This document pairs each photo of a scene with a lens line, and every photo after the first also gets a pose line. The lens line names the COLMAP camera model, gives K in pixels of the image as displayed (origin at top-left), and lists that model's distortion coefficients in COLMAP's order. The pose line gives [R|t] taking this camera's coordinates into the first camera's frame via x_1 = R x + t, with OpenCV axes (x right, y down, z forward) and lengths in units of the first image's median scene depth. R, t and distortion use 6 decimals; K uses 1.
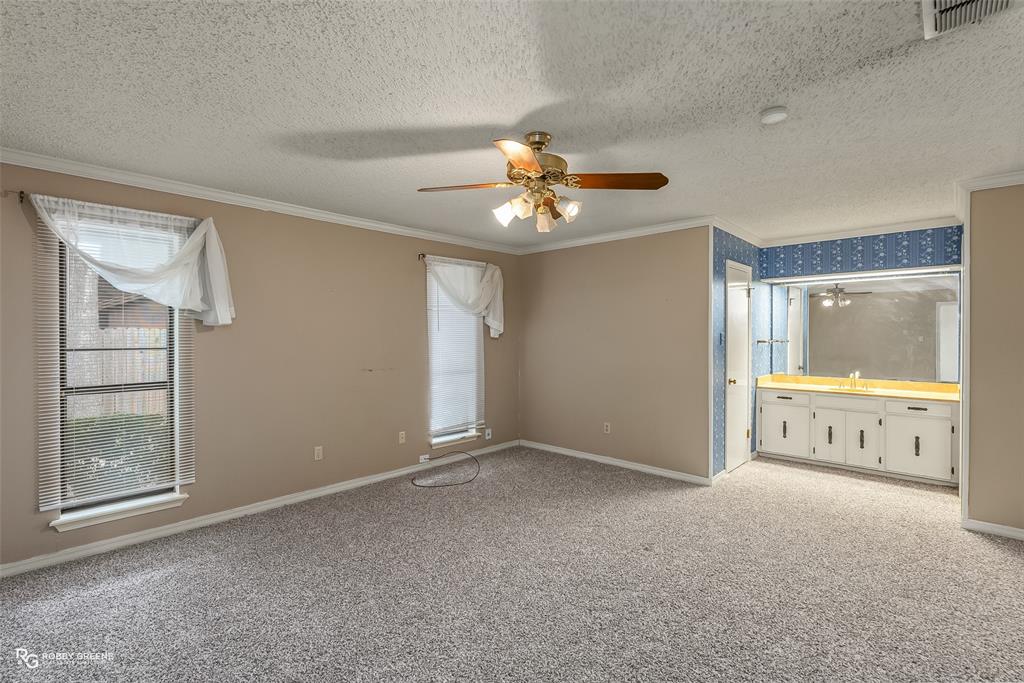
lens RADIAL K [[465.2, 0, 516.9], [0, 465.2, 339.0], [0, 0, 1]] dist [-0.002958, -0.000250]
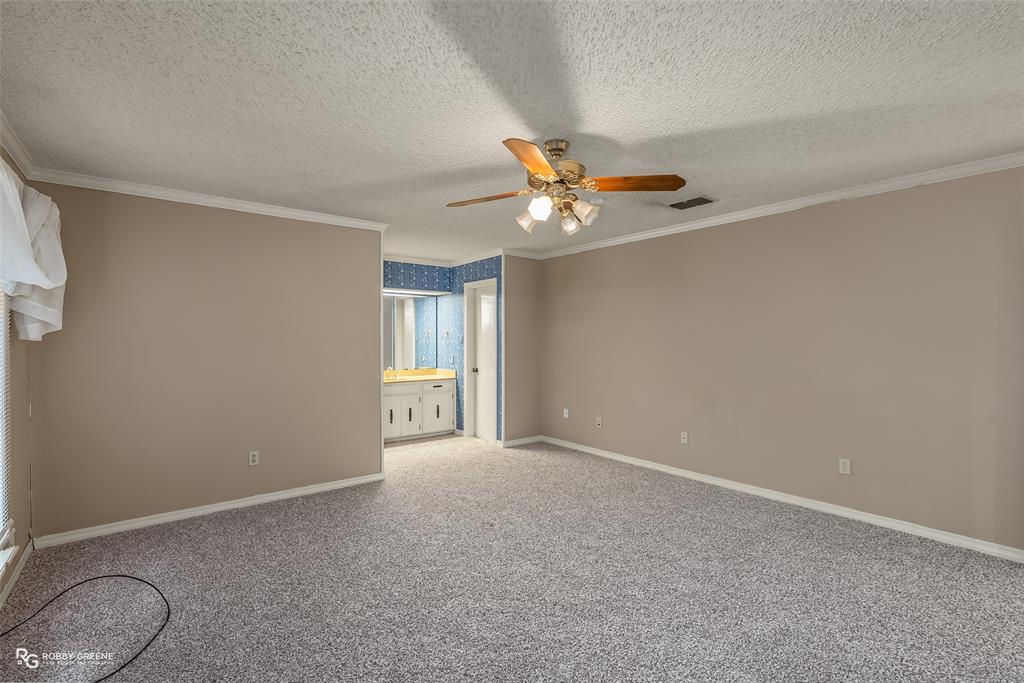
lens RADIAL K [[465.2, 0, 516.8], [0, 465.2, 342.0], [0, 0, 1]] dist [-0.002958, -0.000250]
pose [[0.134310, -0.007496, 0.990911, -0.567326], [0.006125, 0.999959, 0.006734, -0.000742], [-0.990920, 0.005165, 0.134350, 0.536405]]
